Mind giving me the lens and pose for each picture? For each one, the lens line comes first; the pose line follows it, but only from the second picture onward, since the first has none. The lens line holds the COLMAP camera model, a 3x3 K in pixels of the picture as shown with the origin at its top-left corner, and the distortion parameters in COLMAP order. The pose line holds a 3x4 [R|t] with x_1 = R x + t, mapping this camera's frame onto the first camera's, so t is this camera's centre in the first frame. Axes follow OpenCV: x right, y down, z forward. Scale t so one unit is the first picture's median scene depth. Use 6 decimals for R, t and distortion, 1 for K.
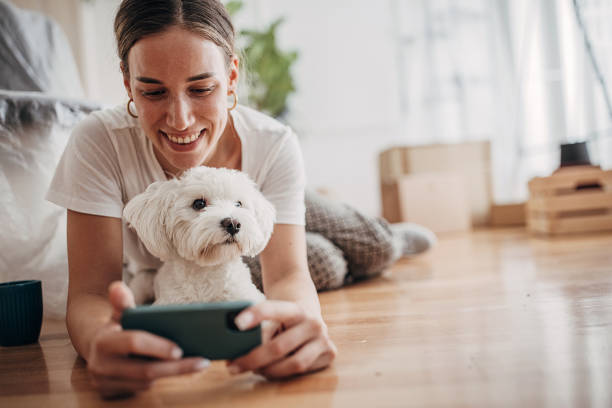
lens RADIAL K [[596.1, 0, 306.9], [0, 596.1, 204.1], [0, 0, 1]] dist [-0.006488, -0.005189]
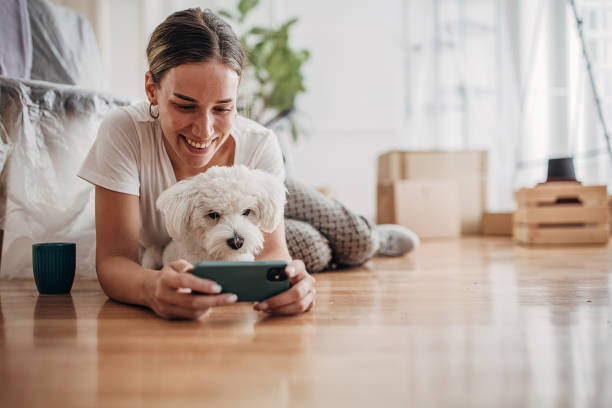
lens RADIAL K [[611.0, 0, 306.0], [0, 611.0, 204.0], [0, 0, 1]] dist [-0.001214, -0.006952]
pose [[0.997690, 0.067572, -0.006990, 0.018387], [-0.067561, 0.997713, 0.001826, 0.009353], [0.007098, -0.001349, 0.999974, -0.149908]]
